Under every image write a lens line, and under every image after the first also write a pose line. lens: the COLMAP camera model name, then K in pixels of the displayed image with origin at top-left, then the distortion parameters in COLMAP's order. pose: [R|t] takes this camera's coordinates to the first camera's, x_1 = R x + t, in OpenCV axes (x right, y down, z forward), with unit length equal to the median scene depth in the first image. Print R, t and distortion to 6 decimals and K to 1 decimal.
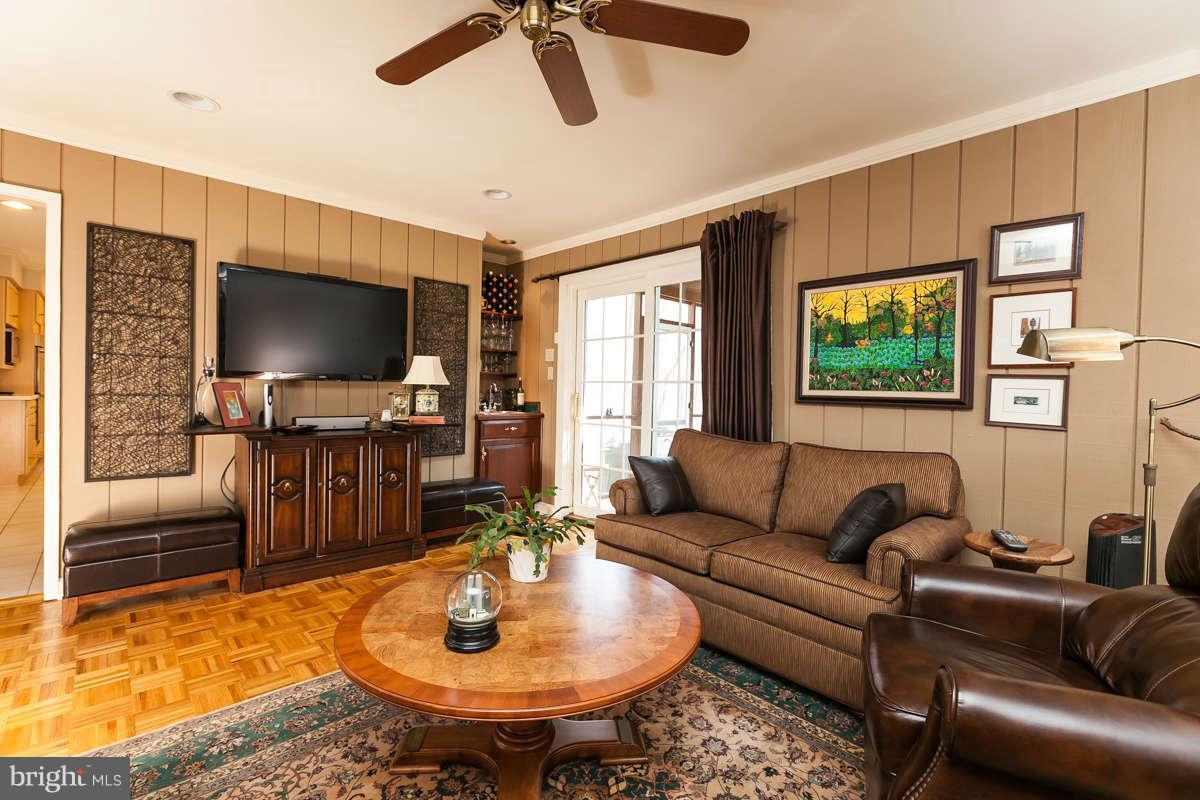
lens RADIAL K [[532.4, 0, 604.7], [0, 532.4, 394.1], [0, 0, 1]] dist [0.001385, 0.000667]
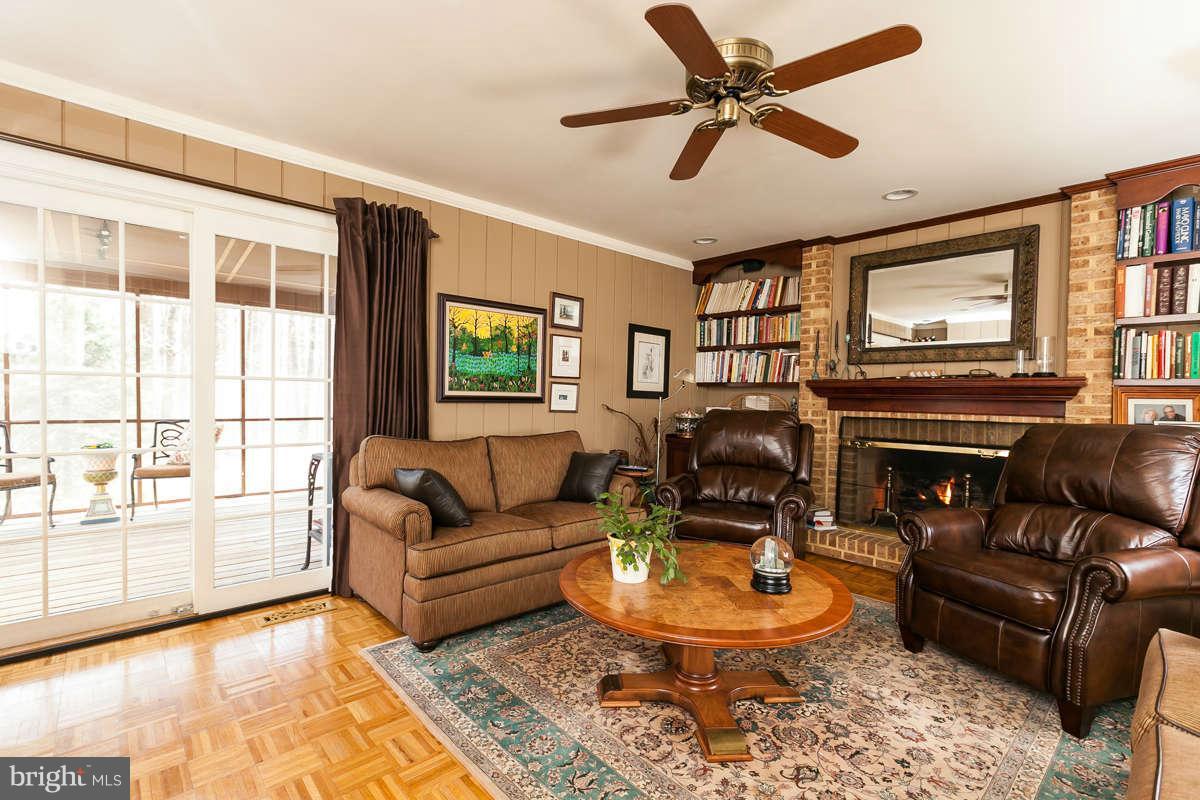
lens RADIAL K [[532.4, 0, 604.7], [0, 532.4, 394.1], [0, 0, 1]] dist [0.001385, 0.000667]
pose [[0.014815, -0.021541, 0.999658, -0.839834], [-0.012073, 0.999691, 0.021721, -0.032639], [-0.999817, -0.012391, 0.014551, 0.733019]]
